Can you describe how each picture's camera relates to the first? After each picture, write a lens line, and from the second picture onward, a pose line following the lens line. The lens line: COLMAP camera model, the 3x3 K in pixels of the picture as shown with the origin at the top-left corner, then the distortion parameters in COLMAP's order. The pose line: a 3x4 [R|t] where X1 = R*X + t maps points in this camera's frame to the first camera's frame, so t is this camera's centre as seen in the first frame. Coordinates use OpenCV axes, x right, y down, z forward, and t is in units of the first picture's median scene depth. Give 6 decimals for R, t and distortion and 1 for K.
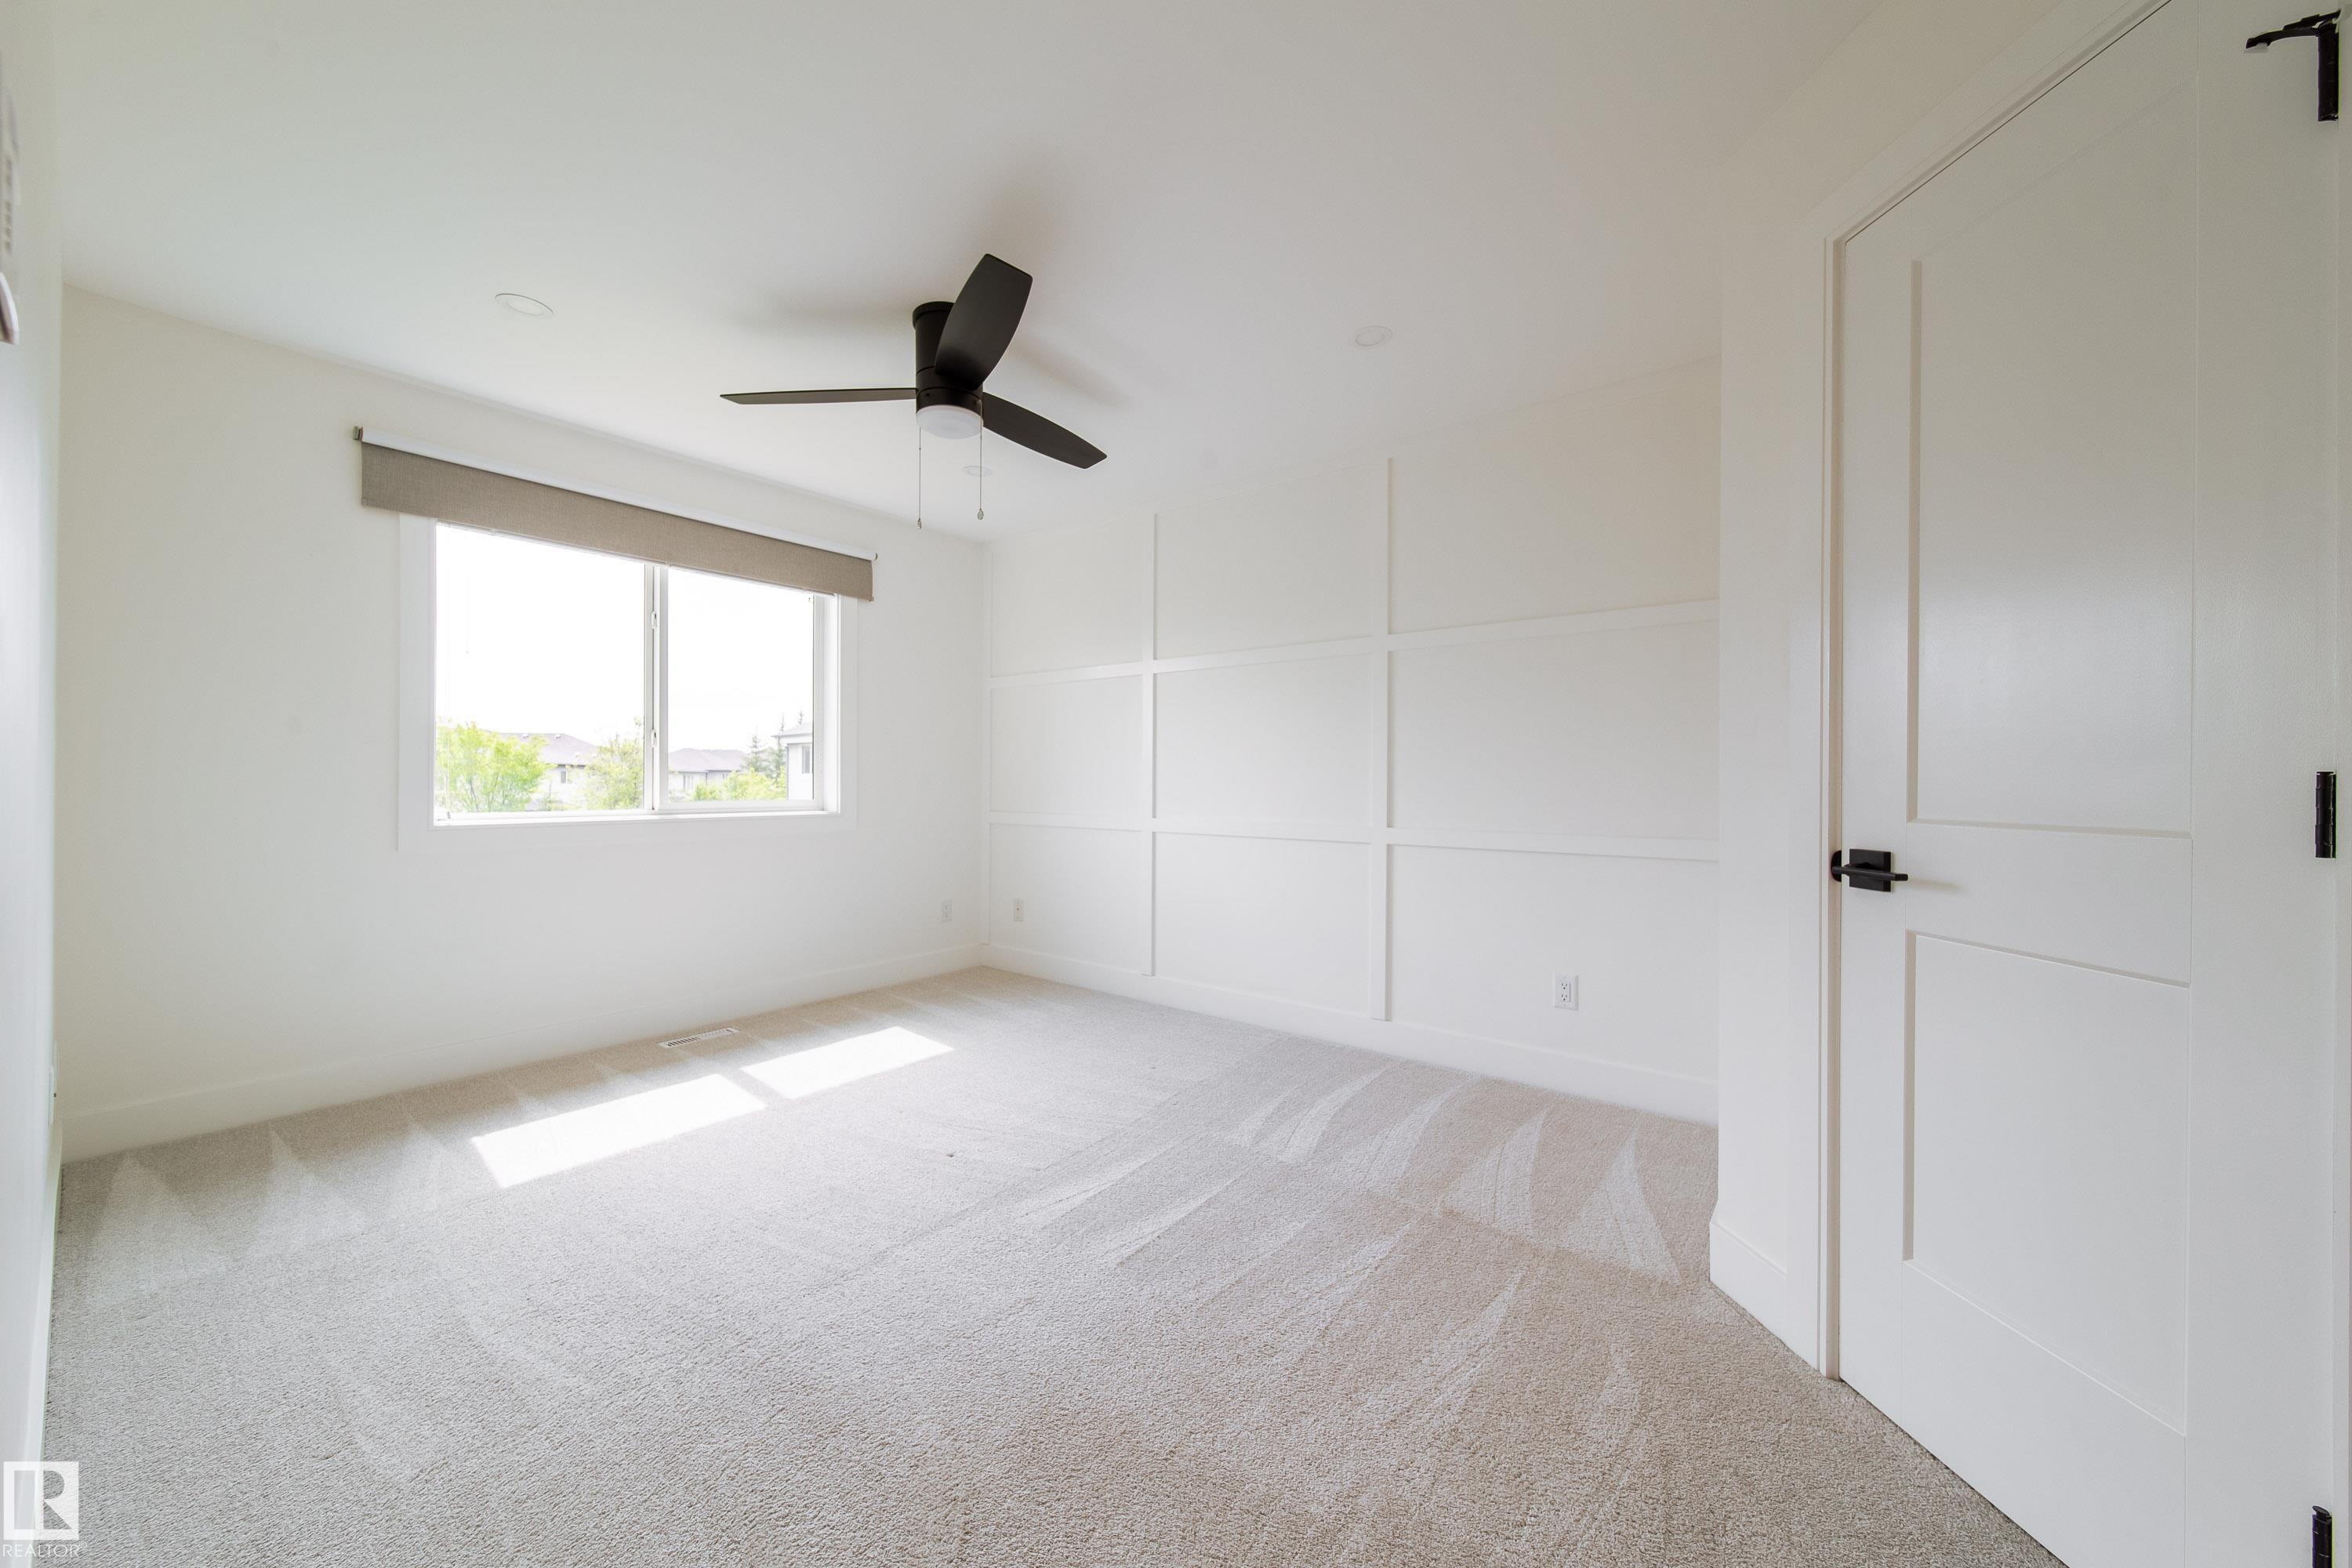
lens RADIAL K [[840.5, 0, 1176.7], [0, 840.5, 777.4], [0, 0, 1]] dist [0.003945, -0.001226]
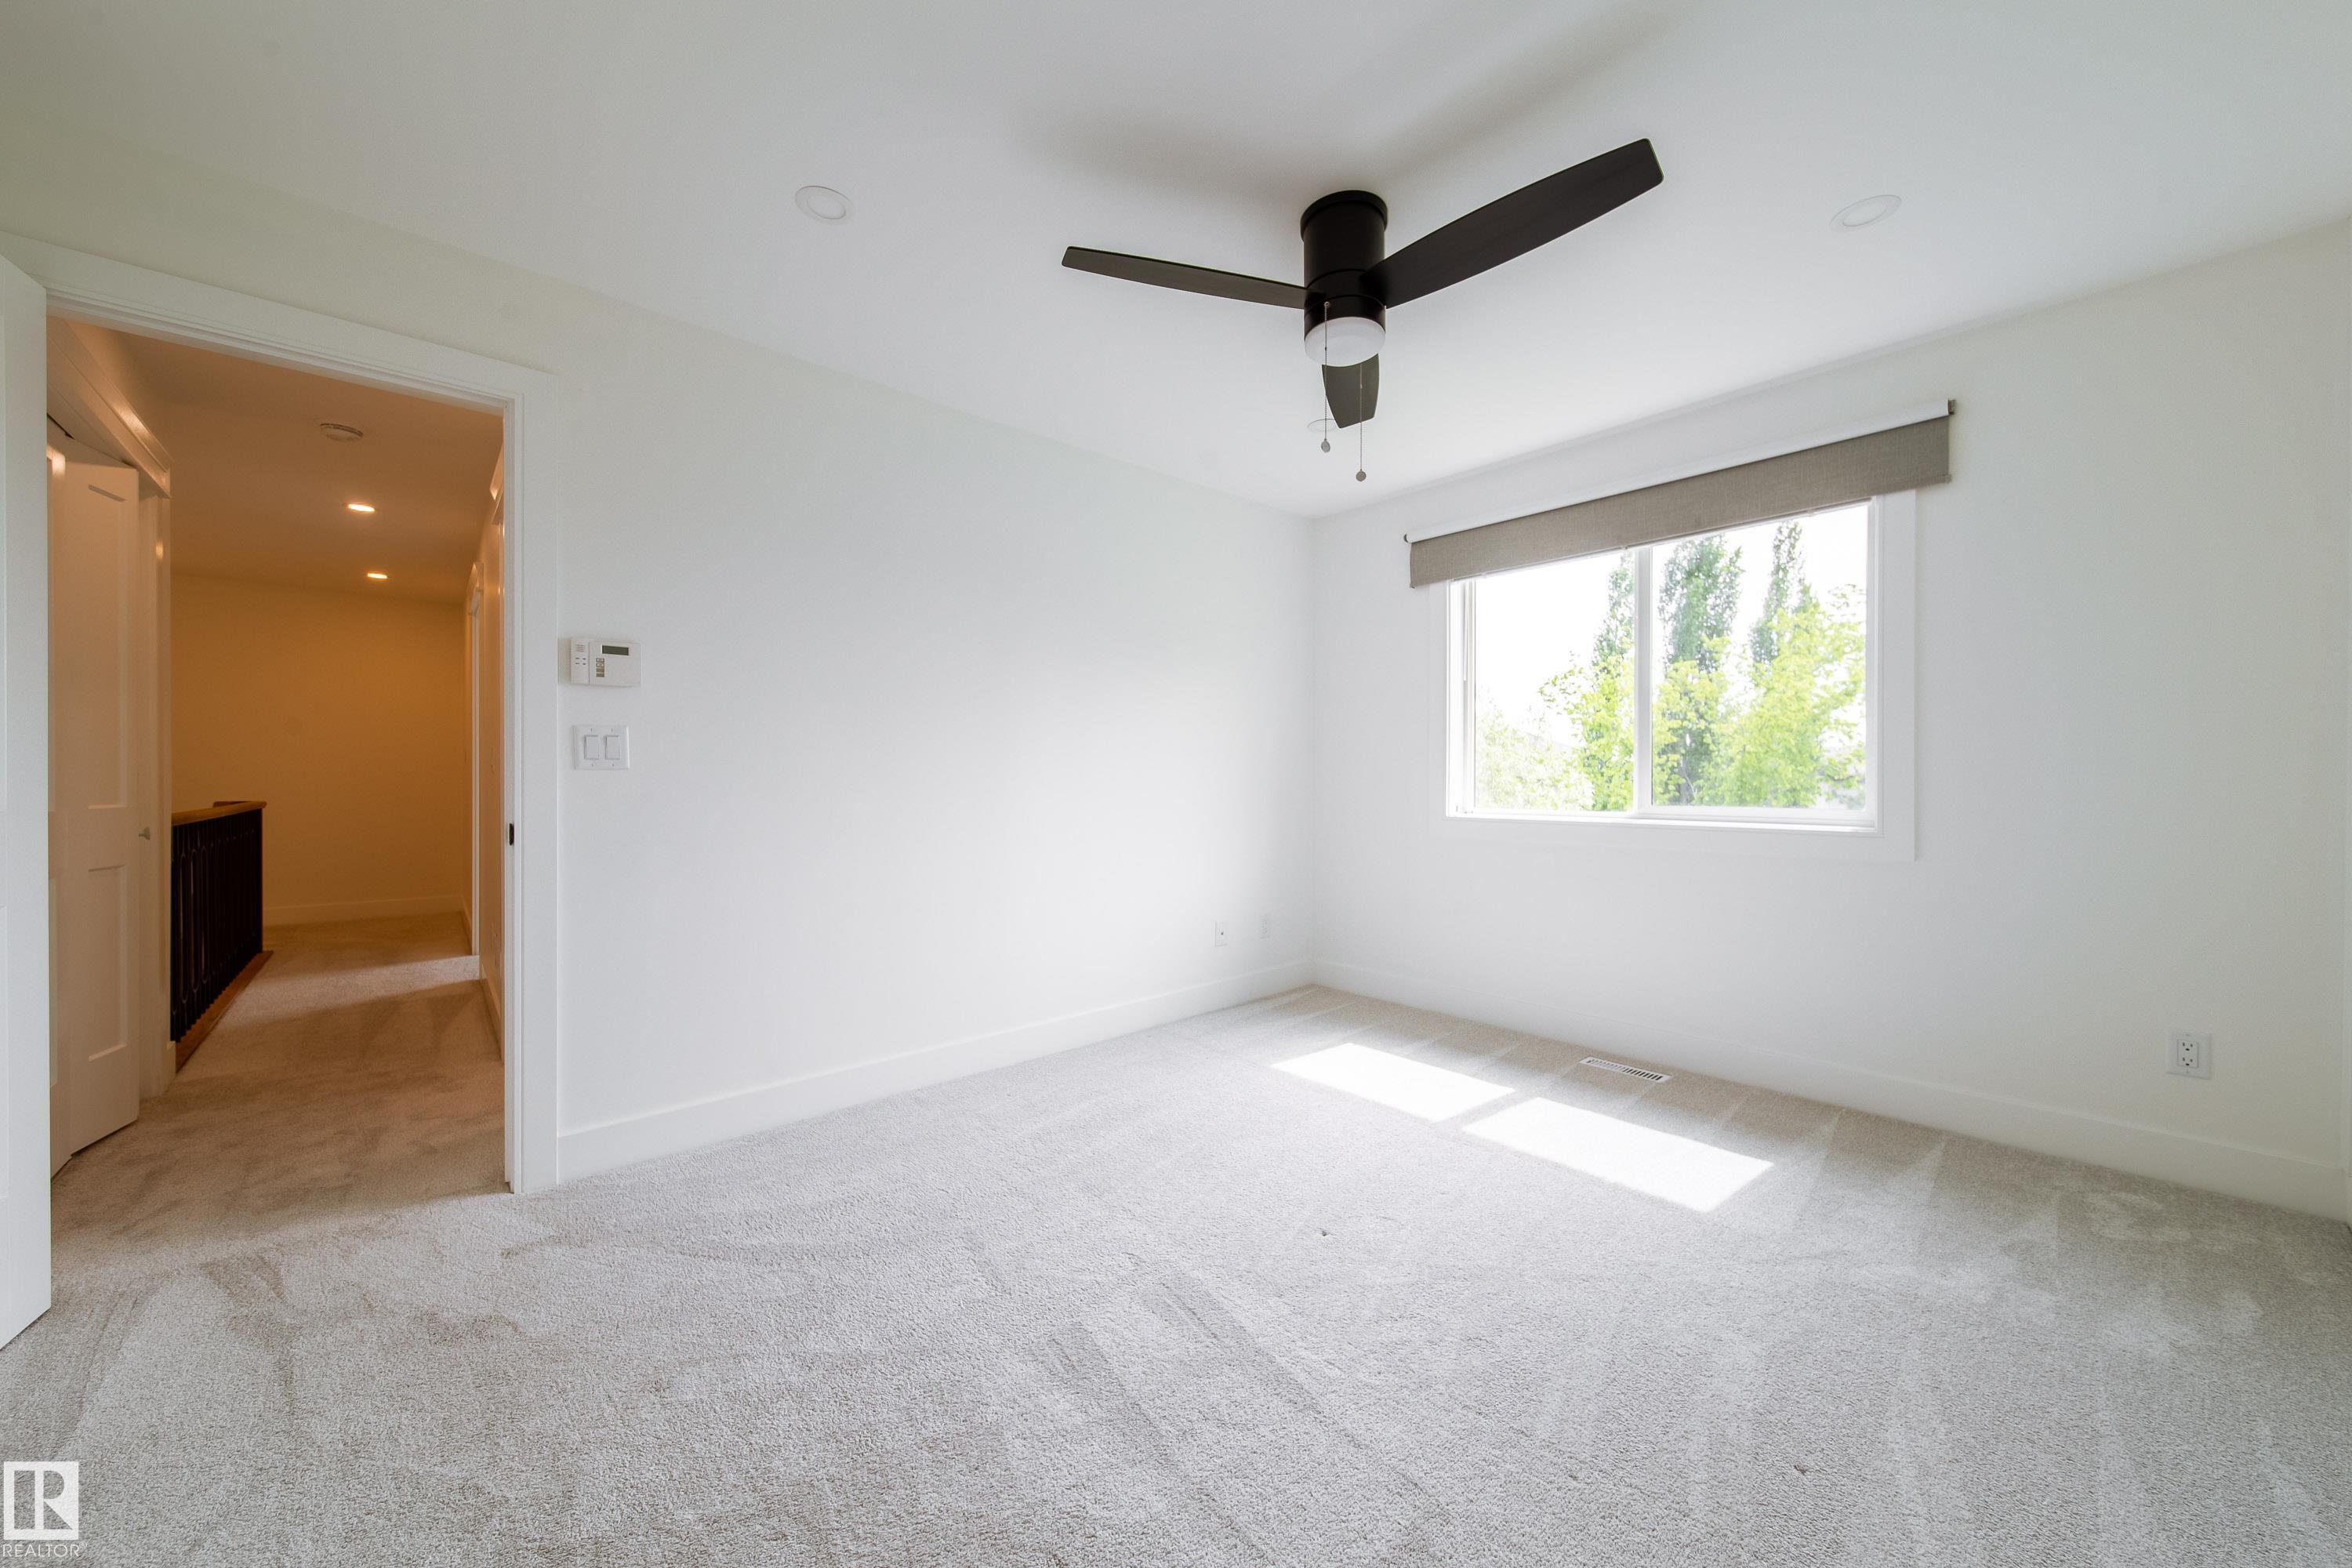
lens RADIAL K [[840.5, 0, 1176.7], [0, 840.5, 783.5], [0, 0, 1]] dist [0.003945, -0.001226]
pose [[-0.172002, -0.000922, -0.985096, 0.448135], [-0.003498, 0.999994, -0.000325, 0.008582], [0.985090, 0.003390, -0.172004, 0.775763]]
